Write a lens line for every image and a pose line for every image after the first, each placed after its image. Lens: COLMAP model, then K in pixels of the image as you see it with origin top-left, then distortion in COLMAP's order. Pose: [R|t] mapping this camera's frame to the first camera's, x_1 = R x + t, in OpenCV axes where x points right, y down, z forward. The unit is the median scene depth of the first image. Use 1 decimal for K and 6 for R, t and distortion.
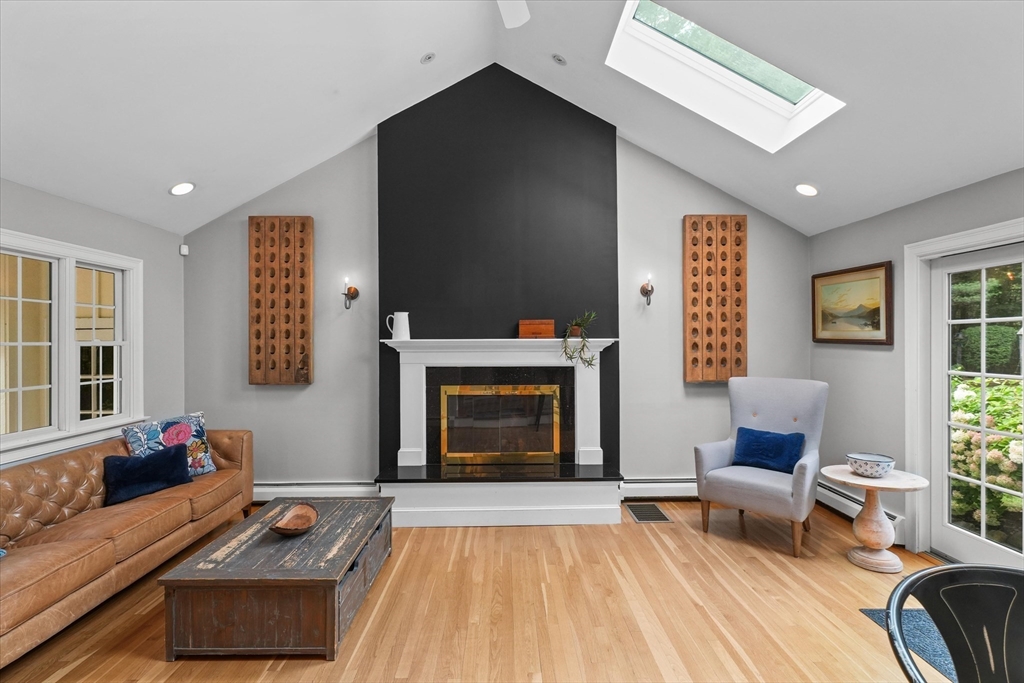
lens RADIAL K [[492.1, 0, 507.6], [0, 492.1, 338.2], [0, 0, 1]] dist [-0.005664, 0.001247]
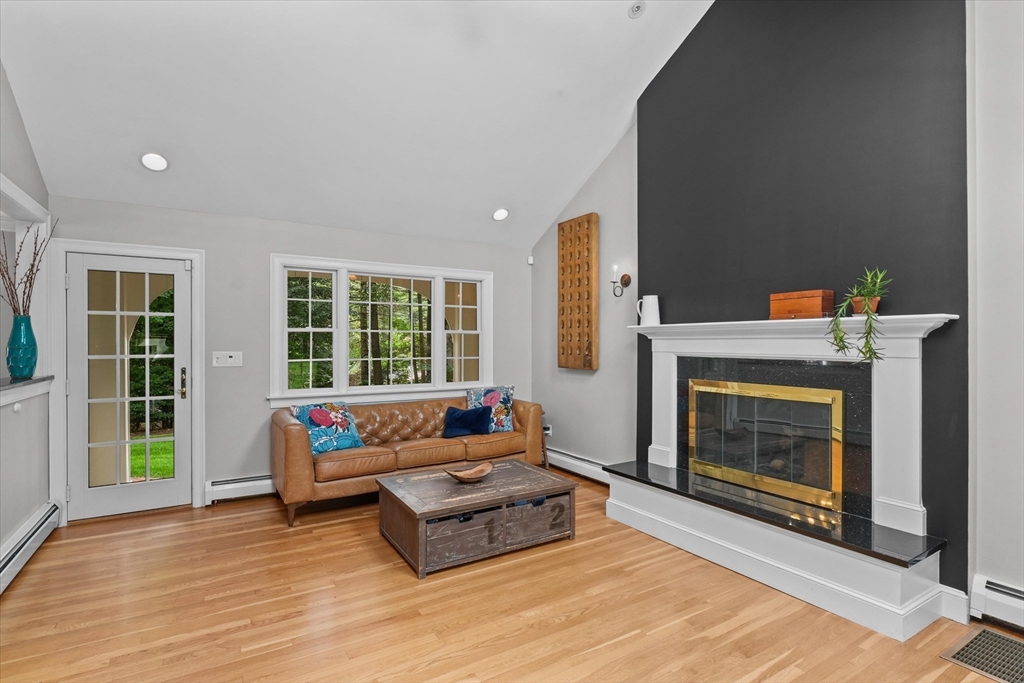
lens RADIAL K [[492.1, 0, 506.6], [0, 492.1, 352.2], [0, 0, 1]] dist [-0.005664, 0.001247]
pose [[0.508161, 0.021493, -0.860994, 0.434203], [0.002524, 0.999647, 0.026444, 0.027471], [0.861258, -0.015611, 0.507927, 0.301956]]
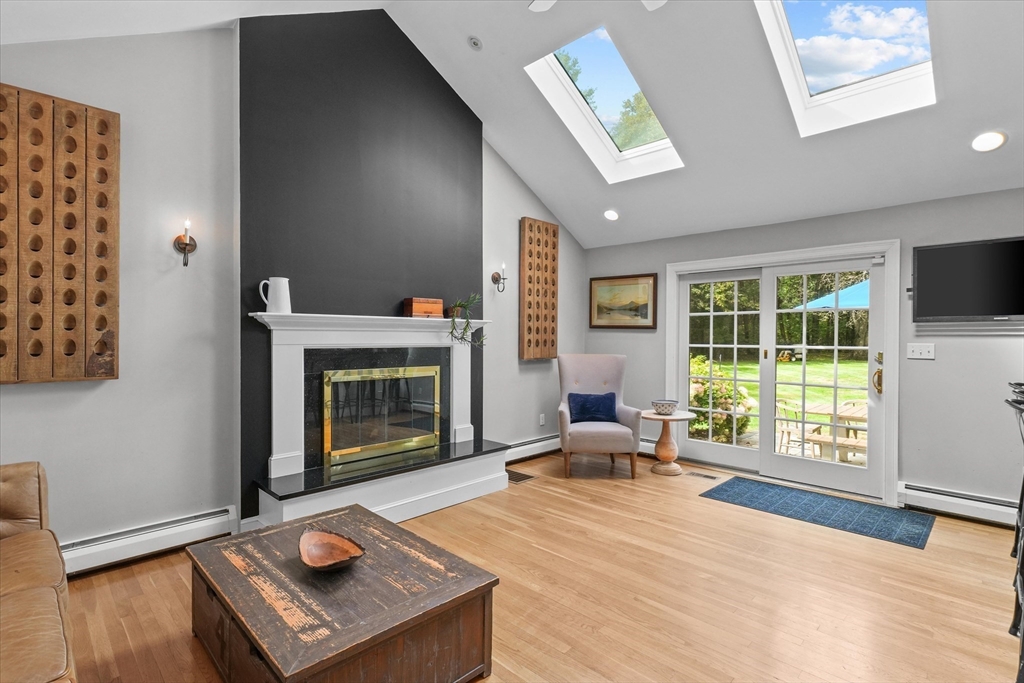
lens RADIAL K [[492.1, 0, 508.2], [0, 492.1, 338.9], [0, 0, 1]] dist [-0.005664, 0.001247]
pose [[0.711943, 0.003959, 0.702226, -0.497598], [-0.010332, 0.999935, 0.004838, 0.035112], [-0.702161, -0.010700, 0.711938, 0.198688]]
